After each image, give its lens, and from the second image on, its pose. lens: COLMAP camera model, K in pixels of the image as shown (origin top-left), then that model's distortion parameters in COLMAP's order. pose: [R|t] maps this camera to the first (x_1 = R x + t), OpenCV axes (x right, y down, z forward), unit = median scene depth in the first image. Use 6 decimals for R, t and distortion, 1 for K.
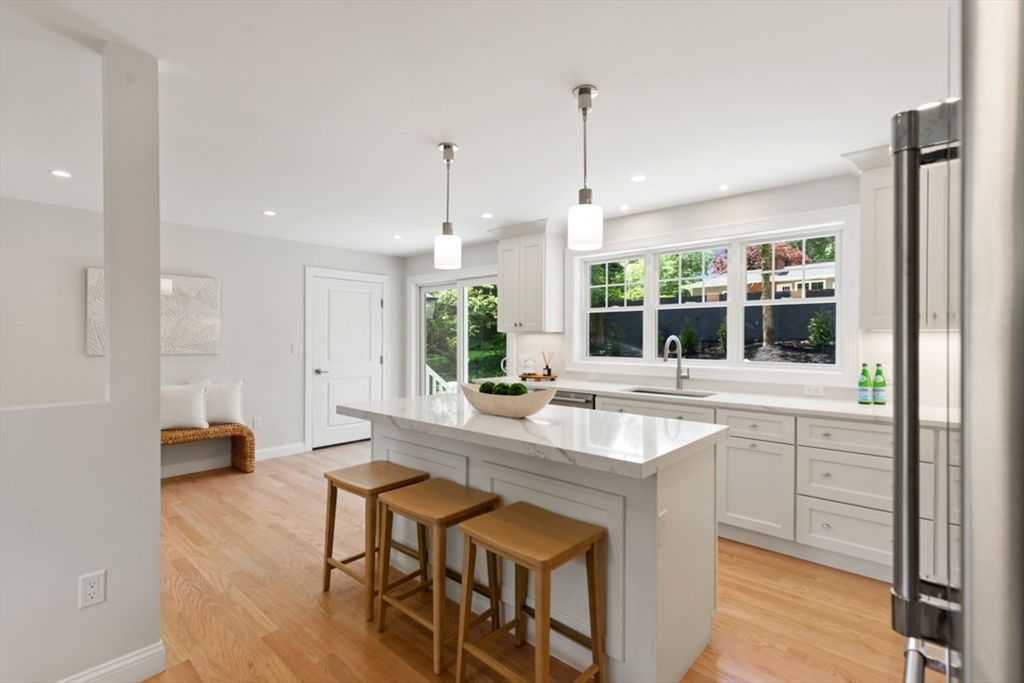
lens RADIAL K [[463.7, 0, 511.1], [0, 463.7, 339.3], [0, 0, 1]] dist [0.006202, -0.000295]
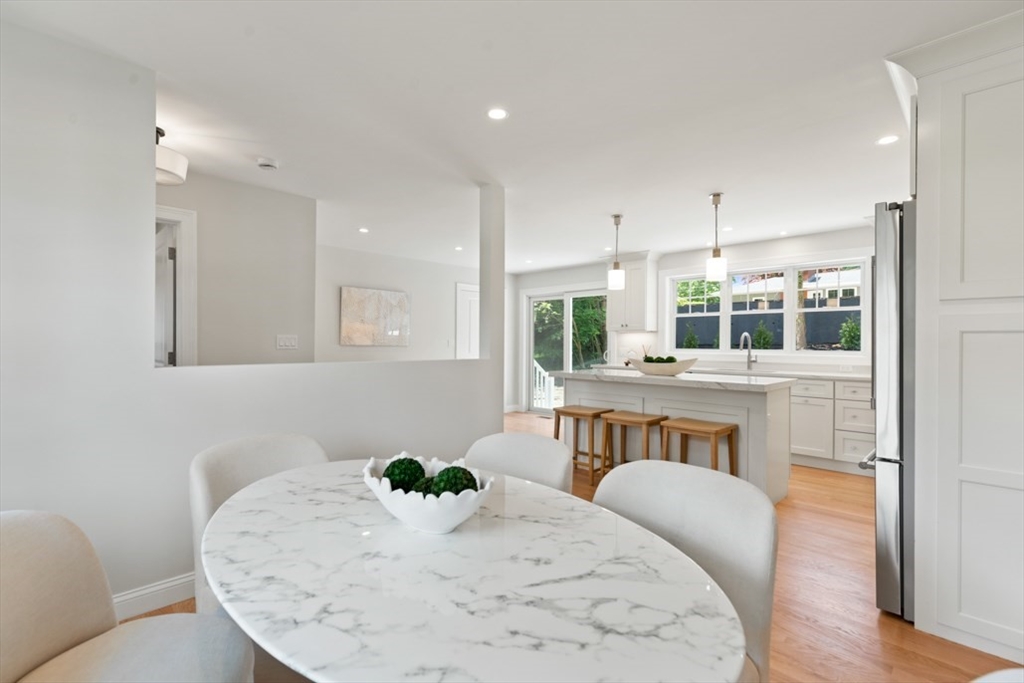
lens RADIAL K [[463.7, 0, 515.0], [0, 463.7, 341.4], [0, 0, 1]] dist [0.006202, -0.000295]
pose [[0.999195, 0.003278, -0.039993, -0.310196], [-0.003597, 0.999962, -0.007900, 0.033154], [0.039966, 0.008037, 0.999169, -0.474035]]
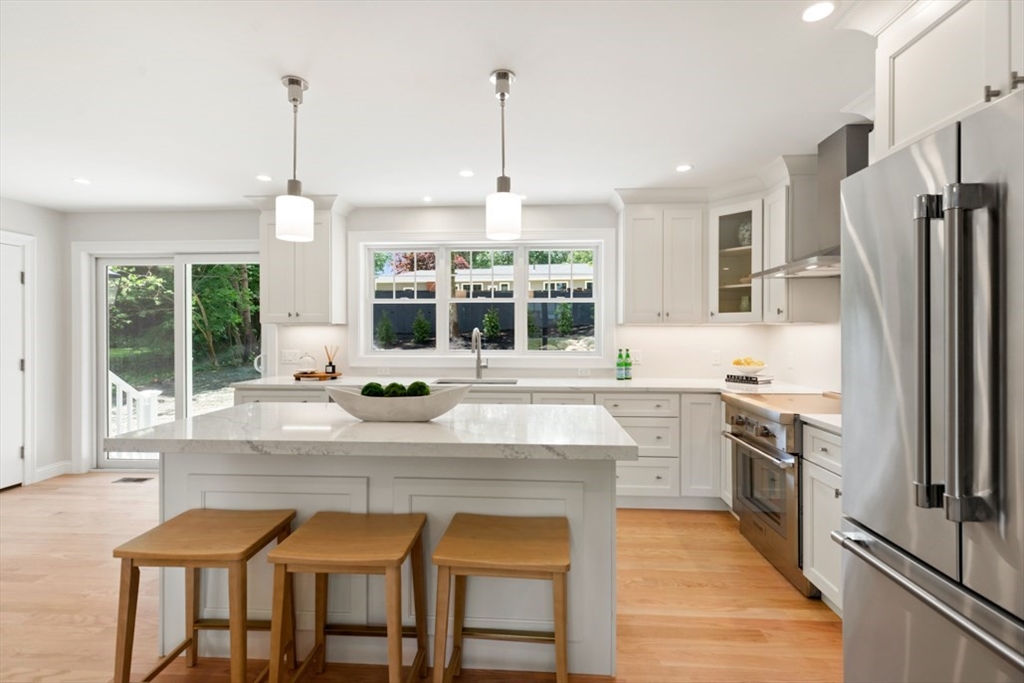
lens RADIAL K [[463.7, 0, 503.2], [0, 463.7, 332.6], [0, 0, 1]] dist [0.006202, -0.000295]
pose [[0.790661, -0.004462, 0.612237, -0.243126], [0.003621, 0.999990, 0.002611, -0.000087], [-0.612243, 0.000152, 0.790670, 0.128559]]
